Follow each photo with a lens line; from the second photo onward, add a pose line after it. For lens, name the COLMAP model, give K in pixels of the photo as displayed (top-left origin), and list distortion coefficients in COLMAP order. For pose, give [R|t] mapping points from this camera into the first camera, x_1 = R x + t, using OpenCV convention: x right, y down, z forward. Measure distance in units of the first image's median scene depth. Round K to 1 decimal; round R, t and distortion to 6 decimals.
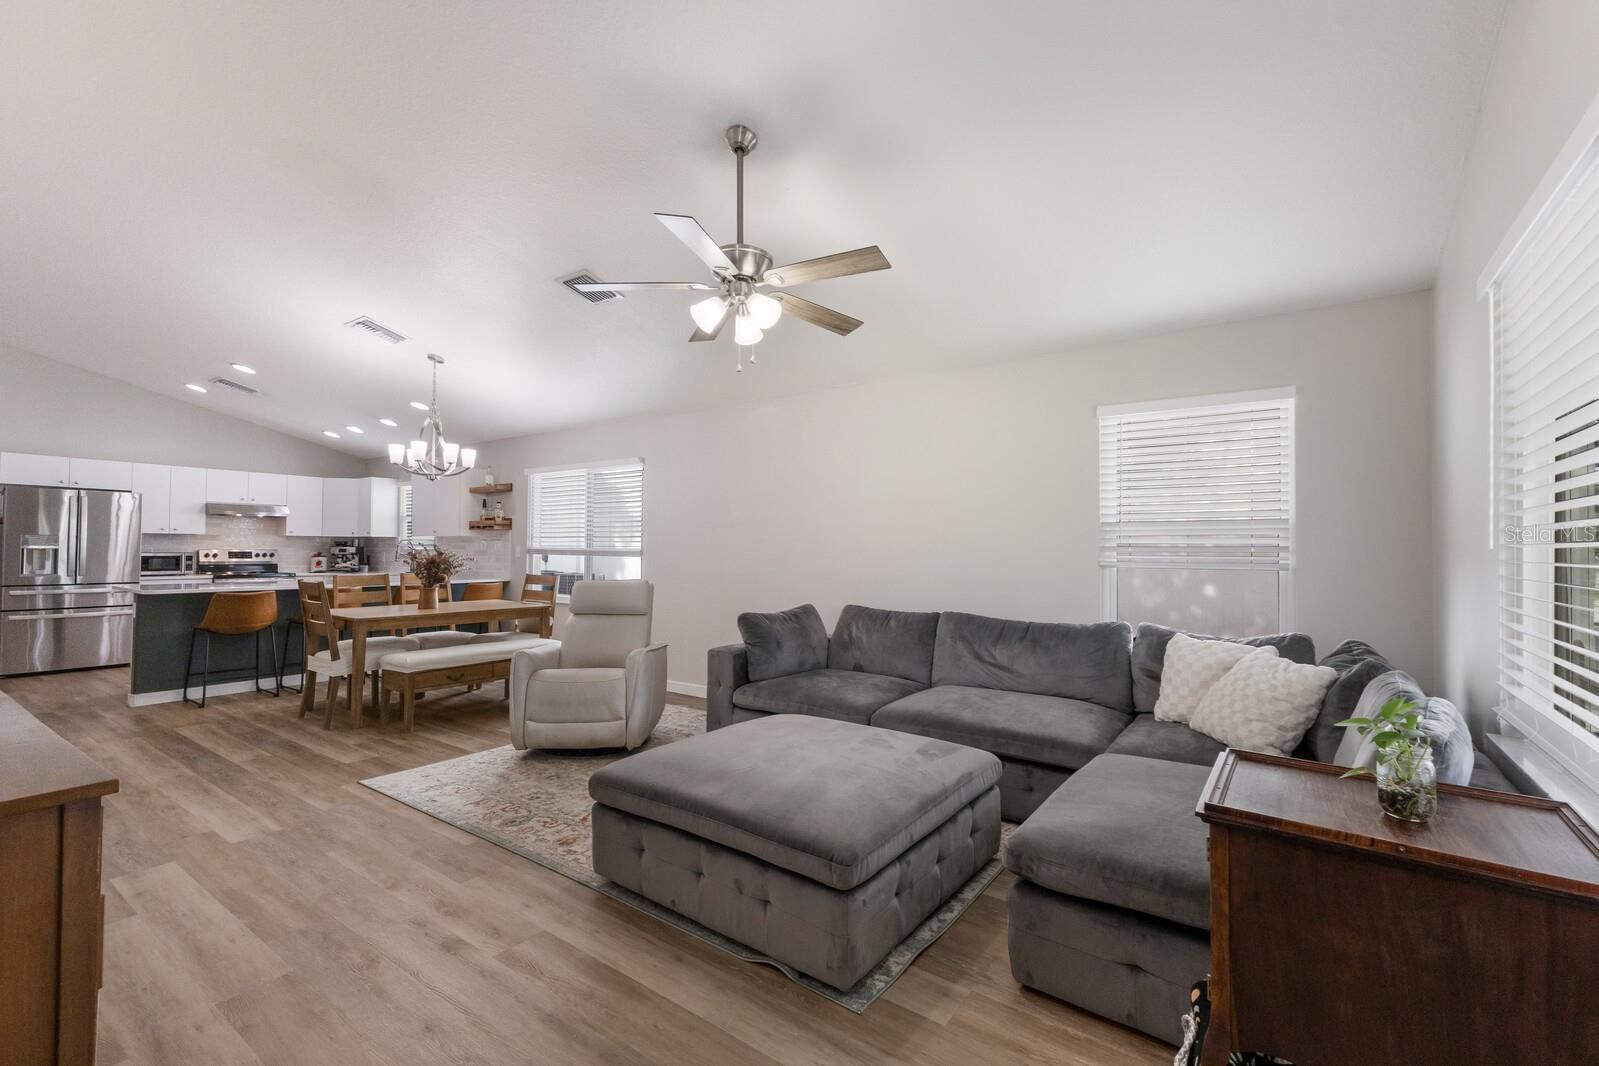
lens RADIAL K [[691.6, 0, 806.0], [0, 691.6, 538.0], [0, 0, 1]] dist [0.018422, -0.000061]
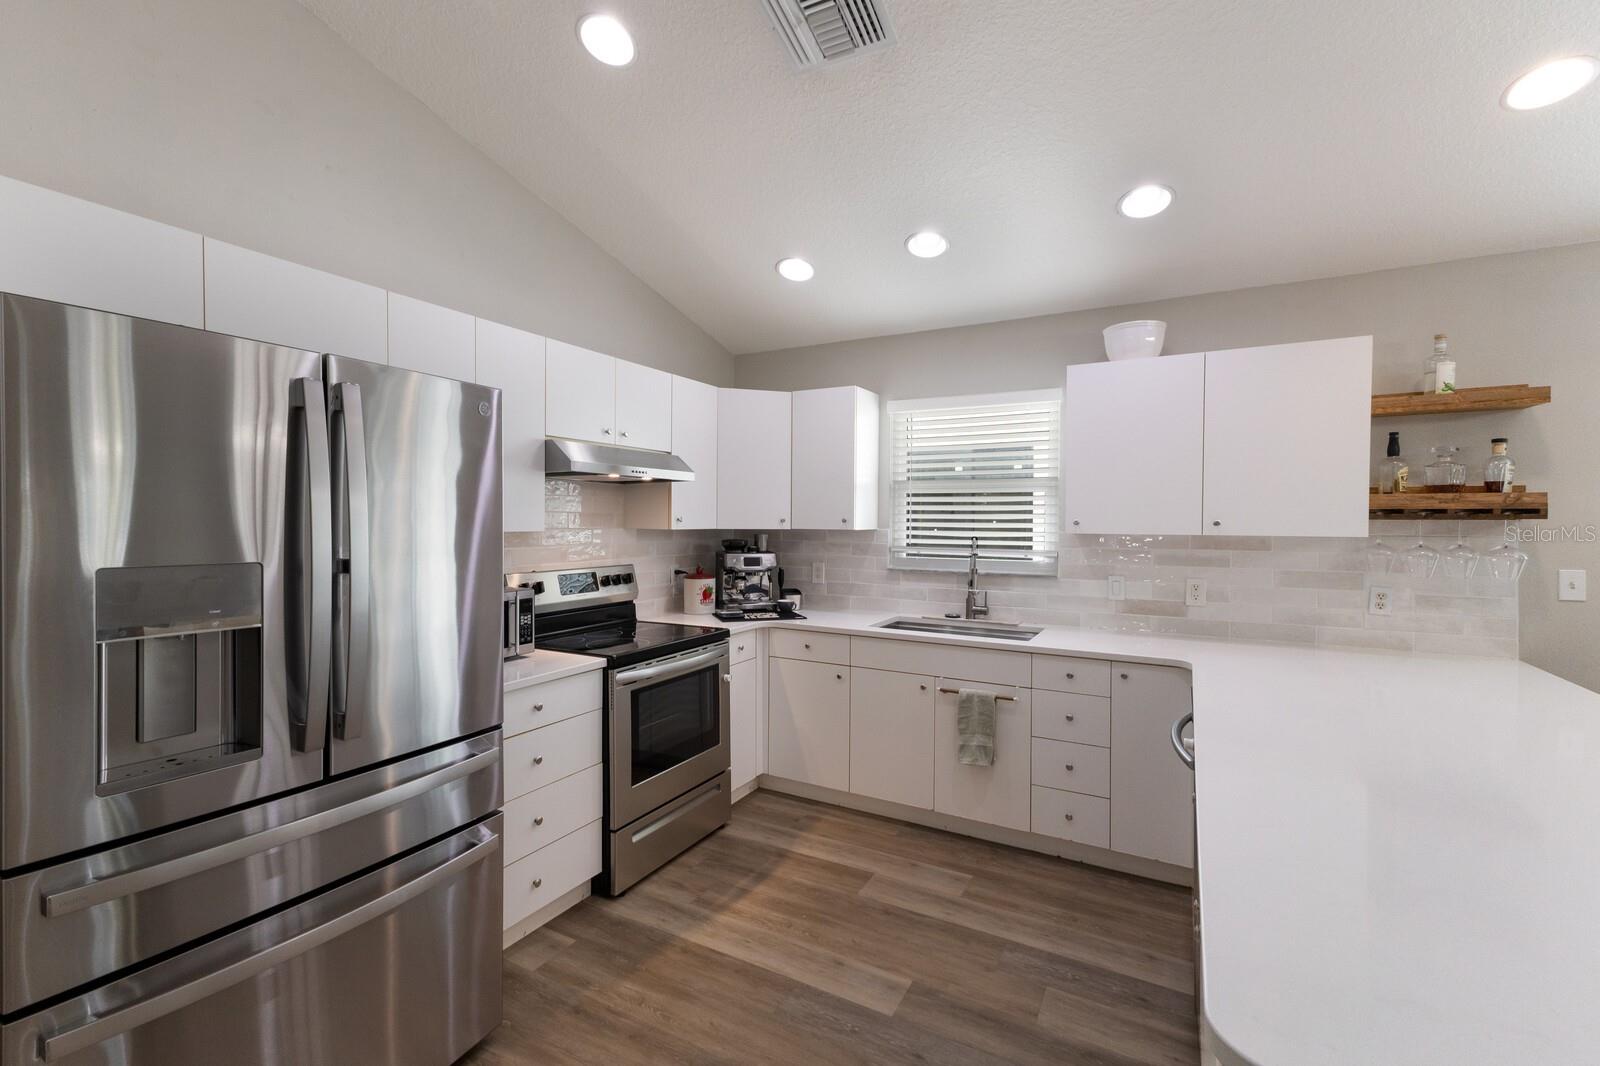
lens RADIAL K [[692.0, 0, 798.1], [0, 692.0, 530.7], [0, 0, 1]] dist [0.018422, -0.000061]
pose [[0.993562, -0.005922, 0.113136, -1.776895], [0.001923, 0.999371, 0.035422, -0.043055], [-0.113275, -0.034977, 0.992948, 1.487901]]
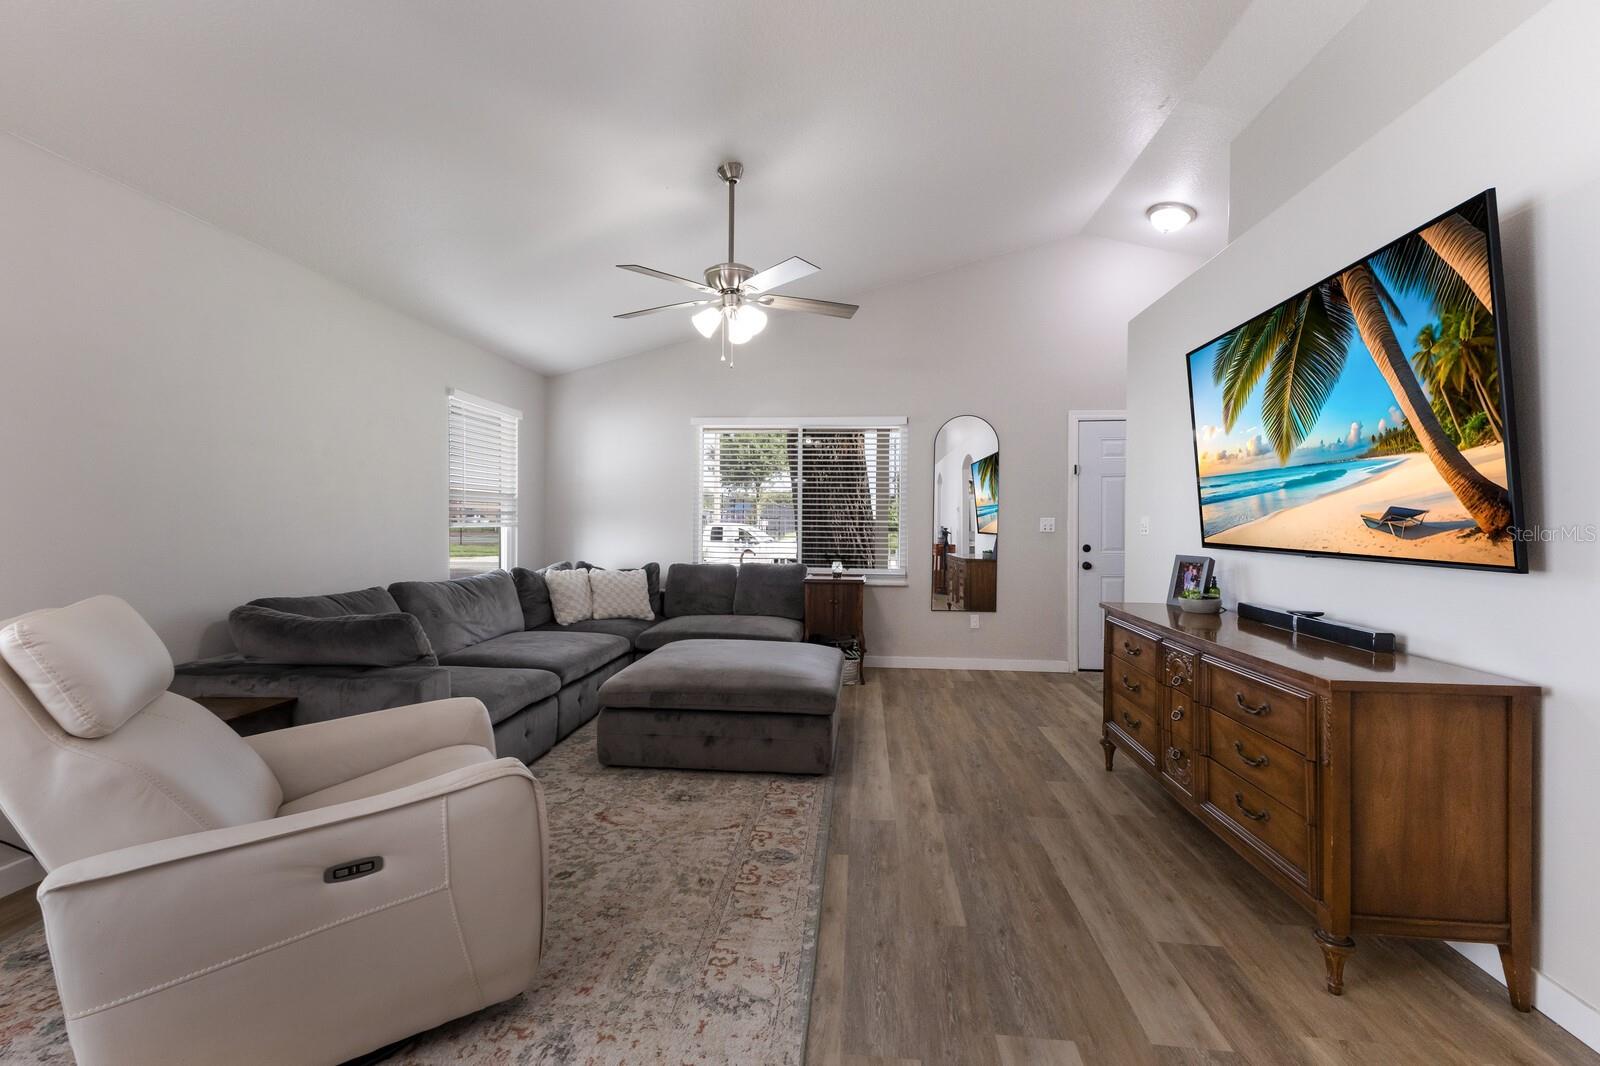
lens RADIAL K [[692.0, 0, 803.5], [0, 692.0, 533.0], [0, 0, 1]] dist [0.018422, -0.000061]
pose [[-0.513102, -0.024086, 0.857990, -0.991791], [-0.022792, 0.999636, 0.014432, 0.023378], [-0.858025, -0.012151, -0.513464, 1.244139]]
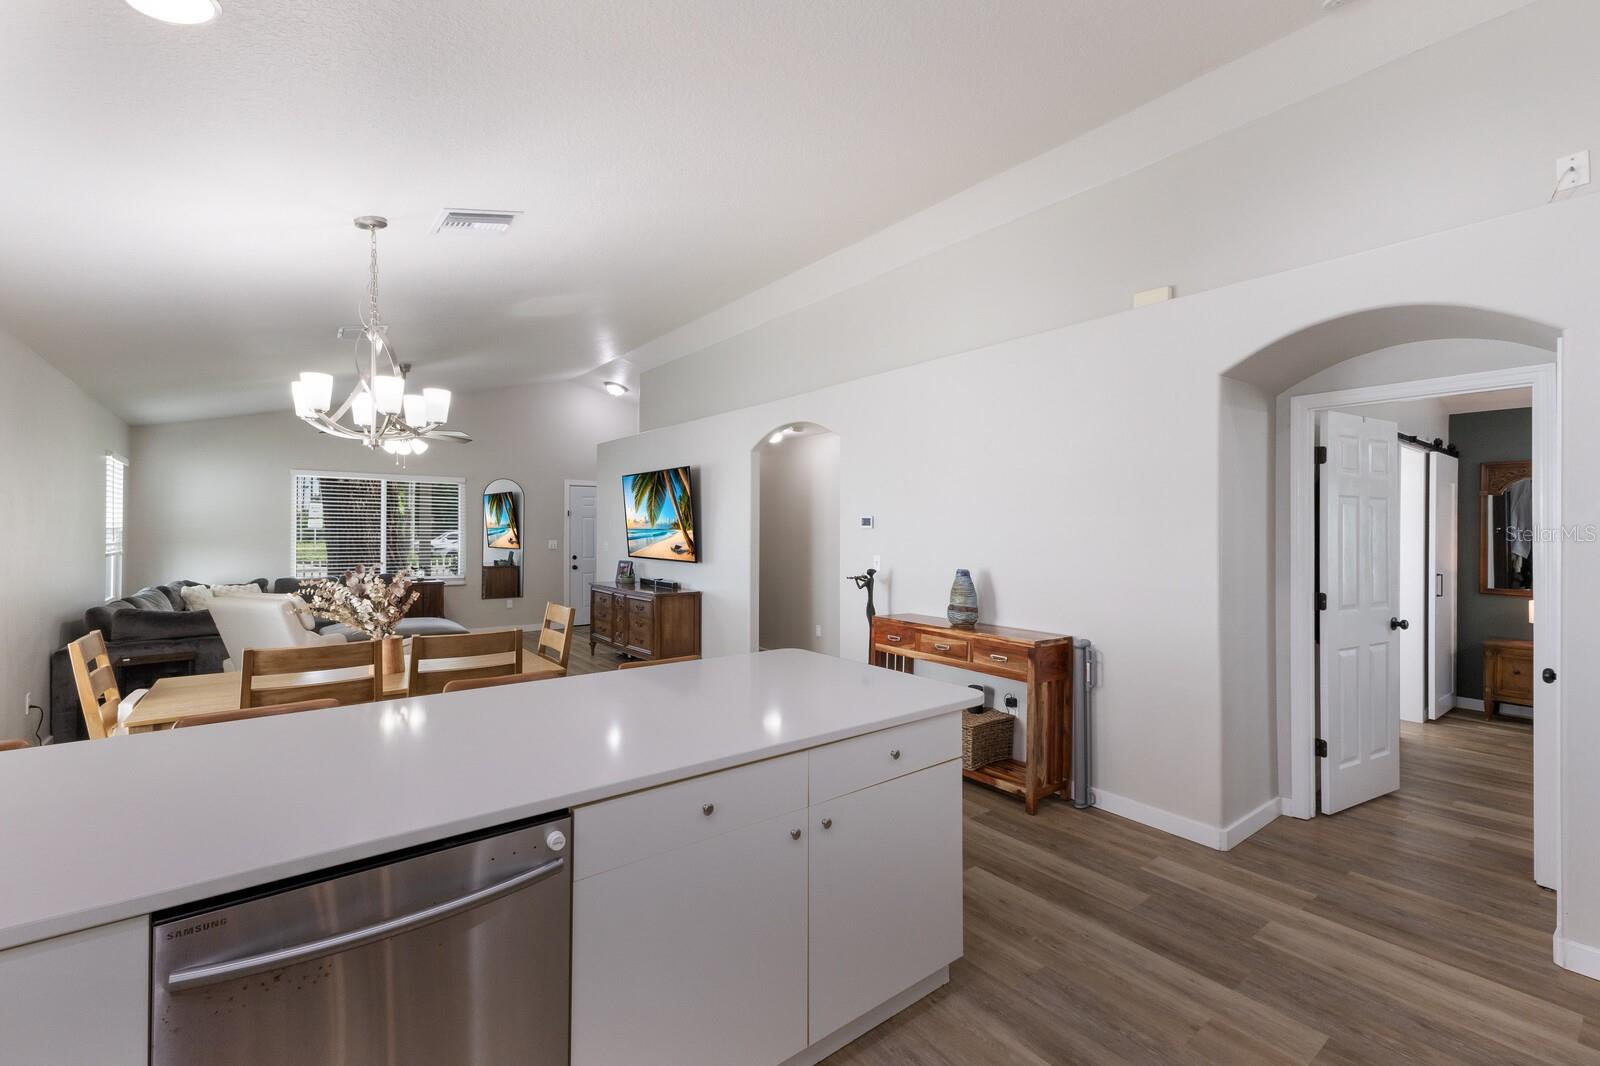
lens RADIAL K [[692.0, 0, 814.4], [0, 692.0, 539.4], [0, 0, 1]] dist [0.018422, -0.000061]
pose [[-0.961783, -0.017809, 0.273233, -1.673848], [-0.018433, 0.999830, 0.000282, -0.026261], [-0.273192, -0.004765, -0.961948, 2.329964]]
